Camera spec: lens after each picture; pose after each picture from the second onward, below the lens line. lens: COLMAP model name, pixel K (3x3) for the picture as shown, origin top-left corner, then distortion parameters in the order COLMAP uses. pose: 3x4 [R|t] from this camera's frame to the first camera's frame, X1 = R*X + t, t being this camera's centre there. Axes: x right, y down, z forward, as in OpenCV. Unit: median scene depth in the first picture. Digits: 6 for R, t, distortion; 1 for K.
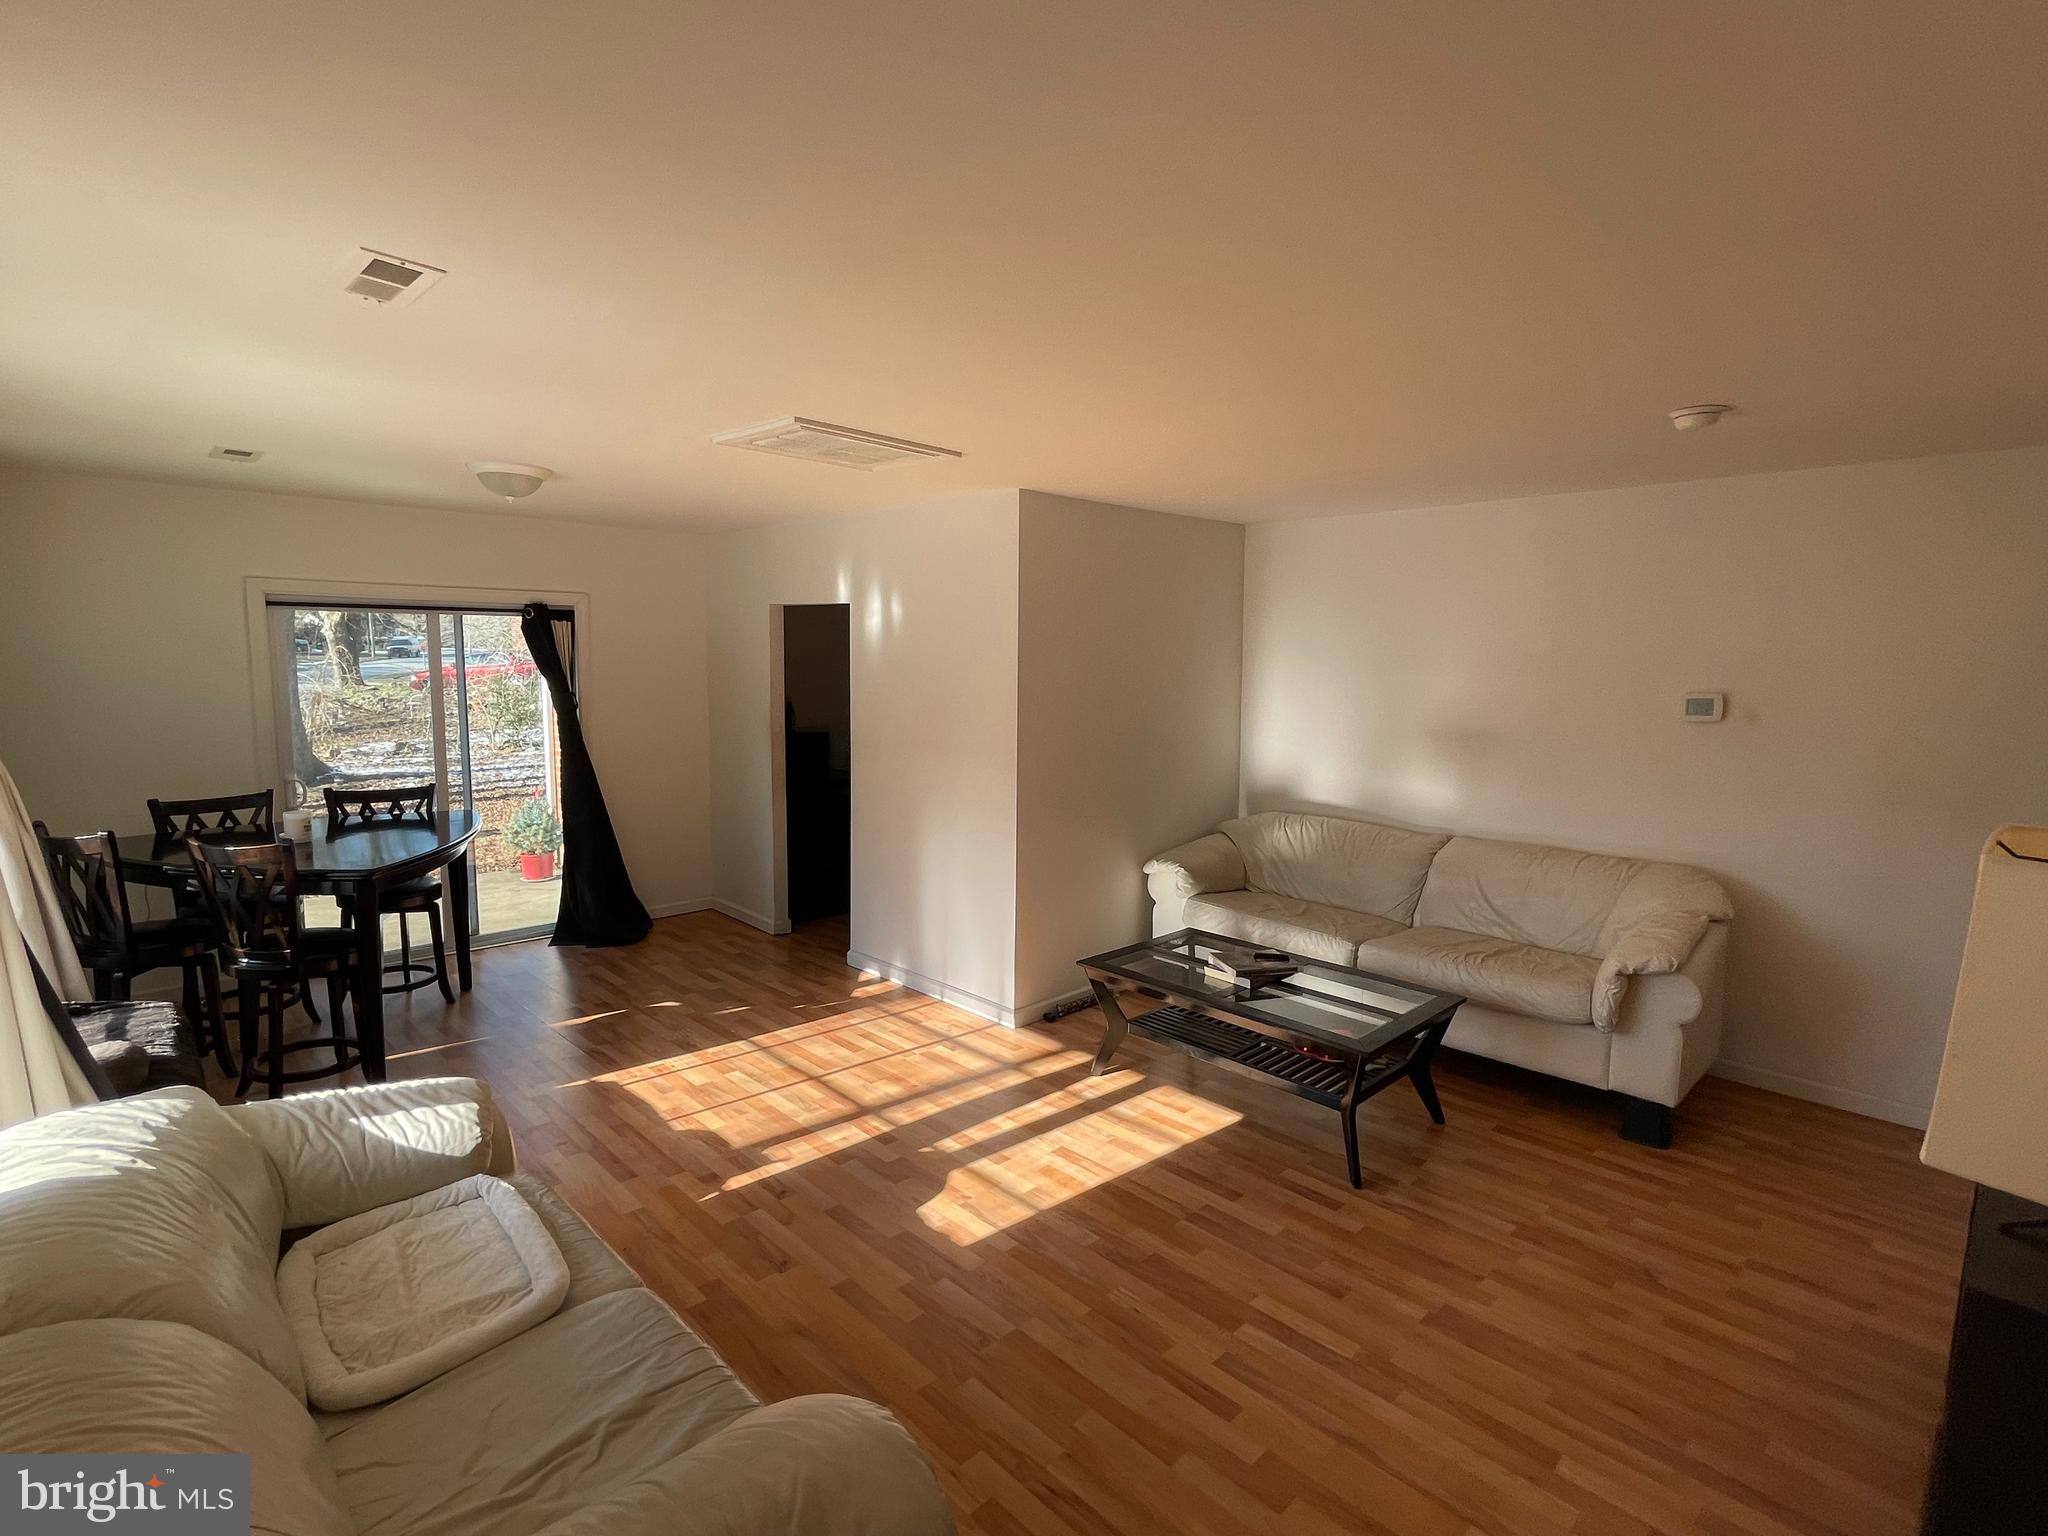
lens RADIAL K [[980.9, 0, 1024.0], [0, 980.9, 768.0], [0, 0, 1]] dist [0.000849, -0.000530]
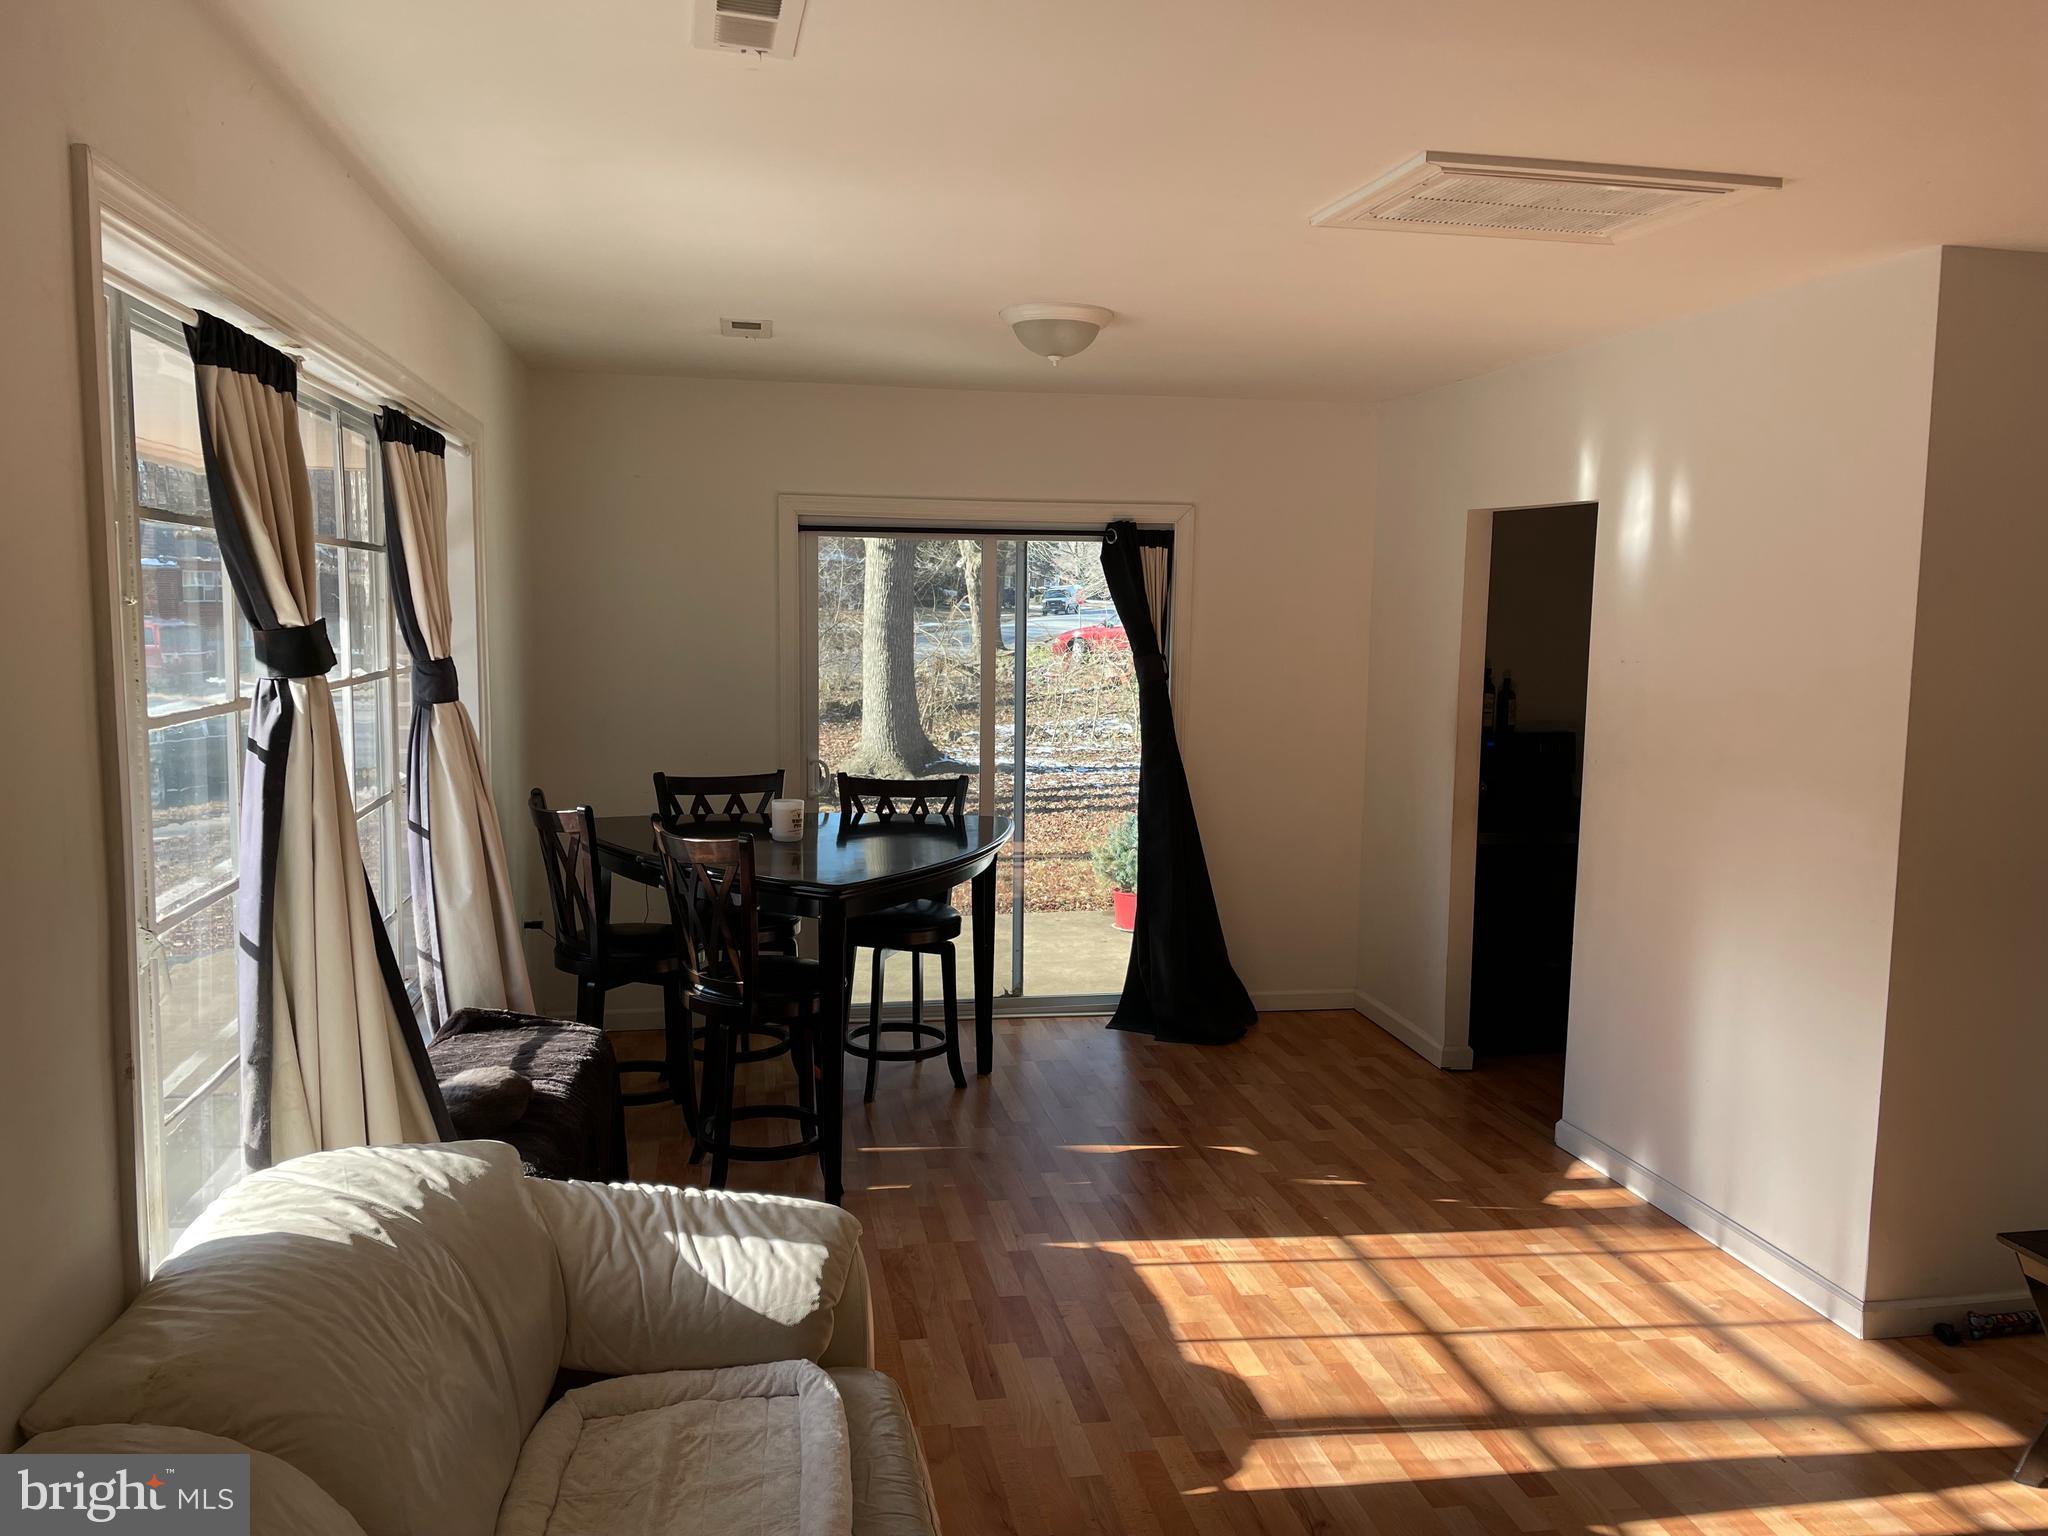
lens RADIAL K [[1551.3, 0, 1020.5], [0, 1551.3, 778.4], [0, 0, 1]] dist [0.099434, -0.137928]
pose [[0.833489, 0.062483, -0.548992, 0.063954], [-0.066784, 0.997693, 0.012159, 0.001311], [0.548485, 0.026529, 0.835739, 0.099836]]
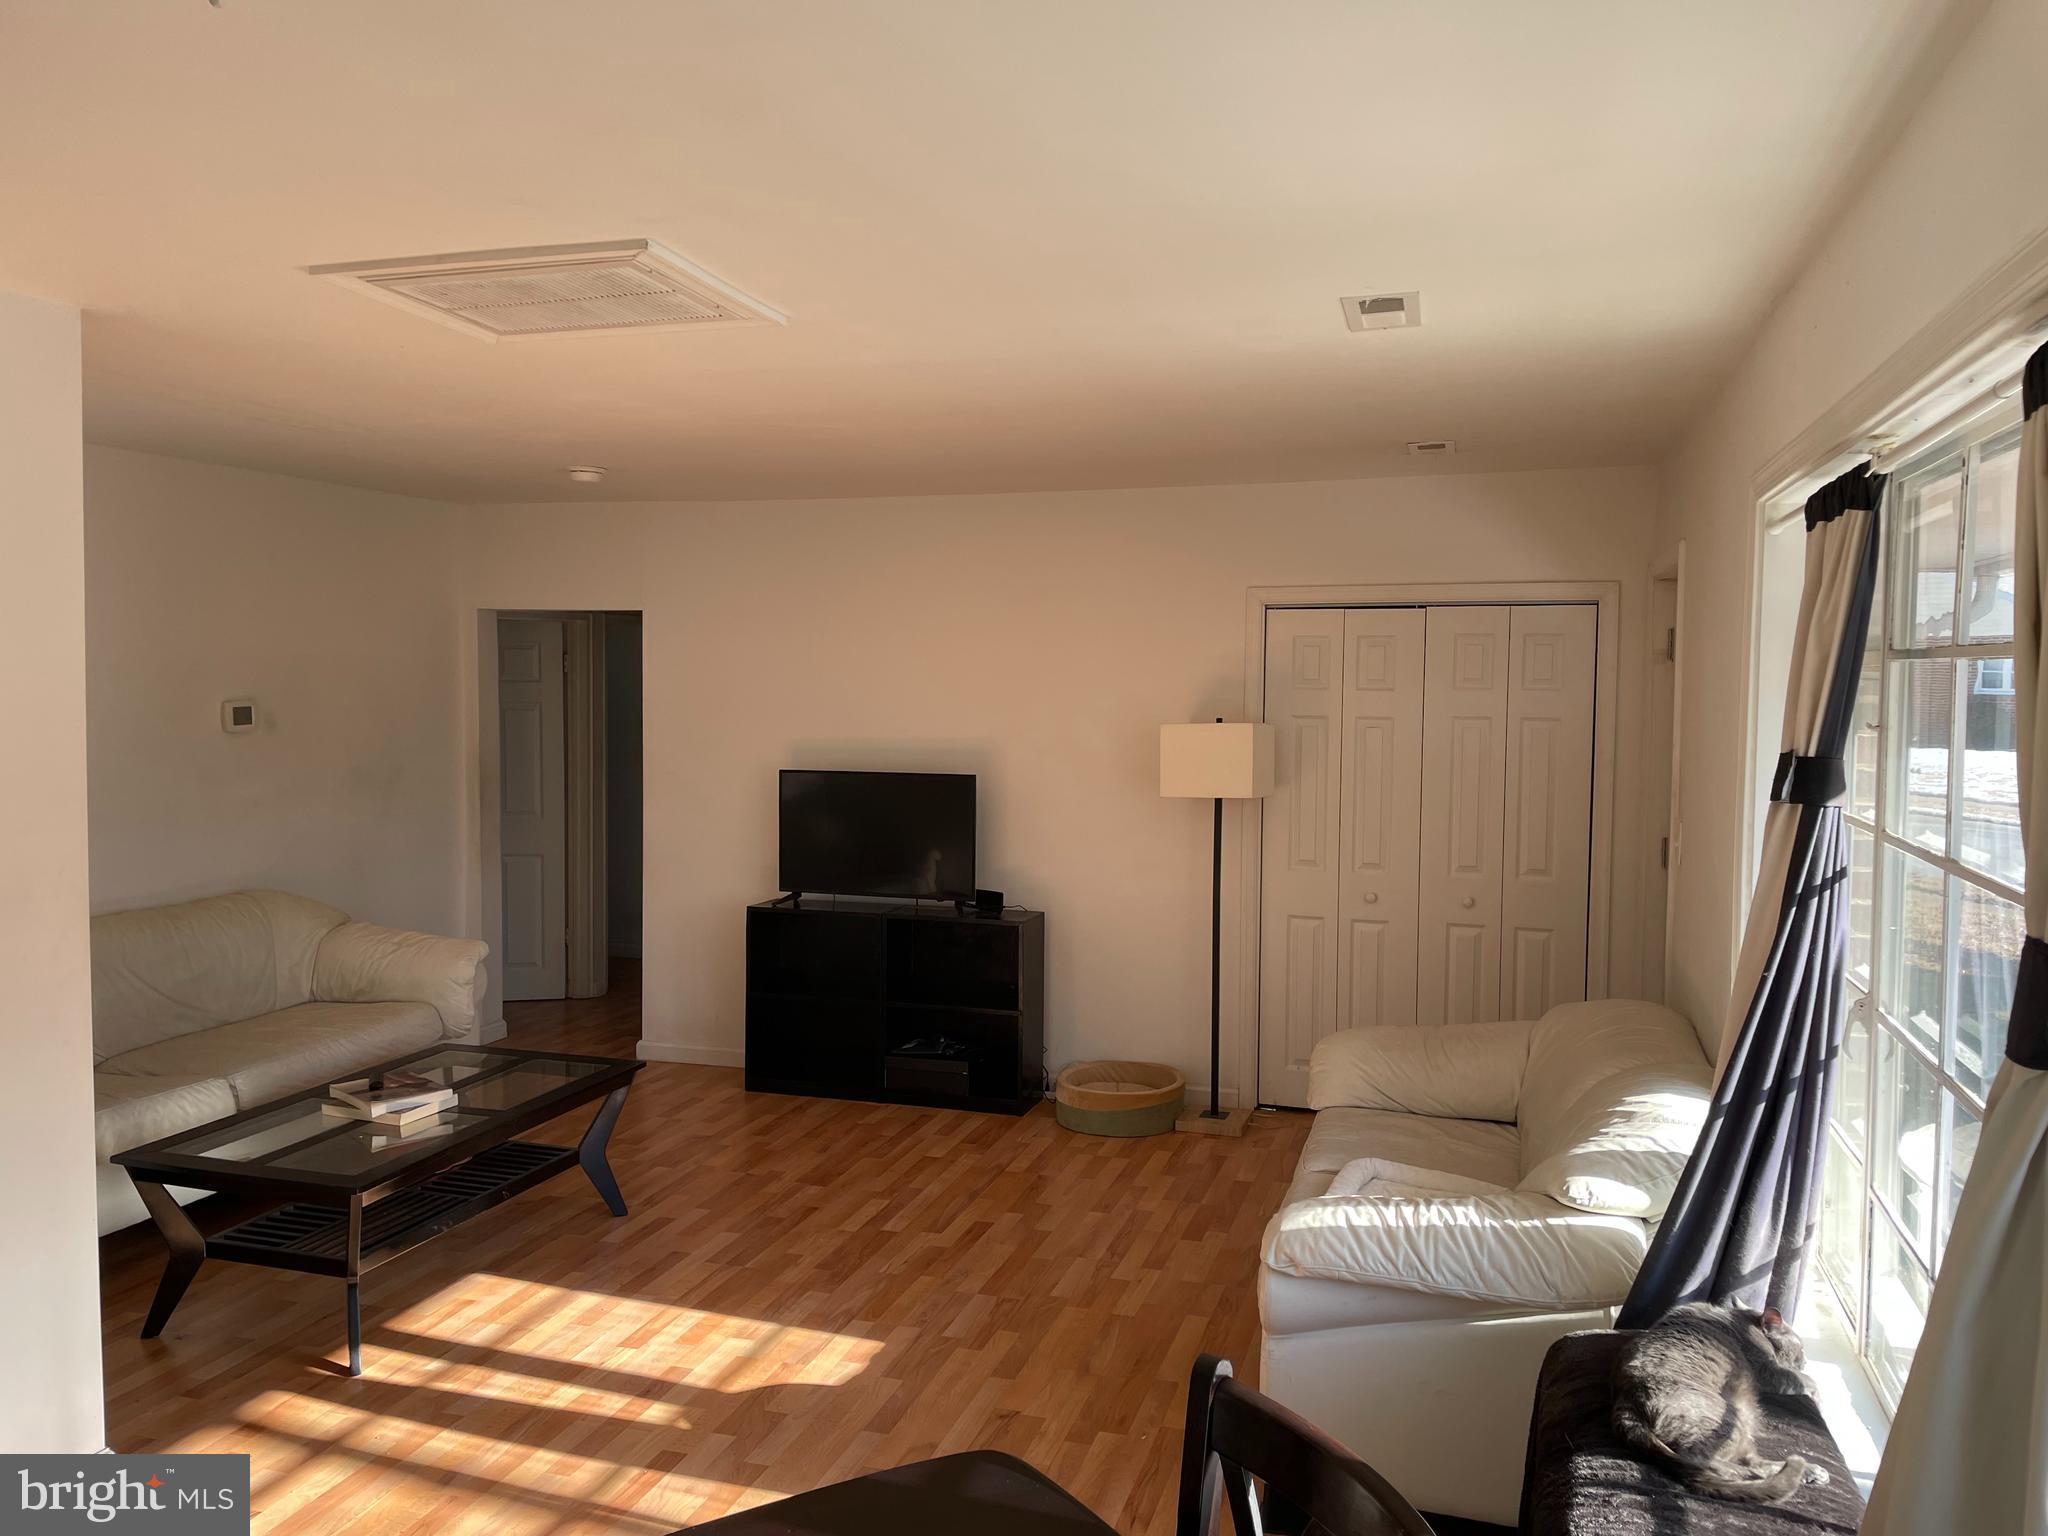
lens RADIAL K [[1551.3, 0, 1020.5], [0, 1551.3, 778.4], [0, 0, 1]] dist [0.099434, -0.137928]
pose [[-0.471037, -0.076809, 0.878763, -0.927738], [0.086950, 0.987308, 0.132904, -0.136005], [-0.877818, 0.139011, -0.458380, 1.025988]]
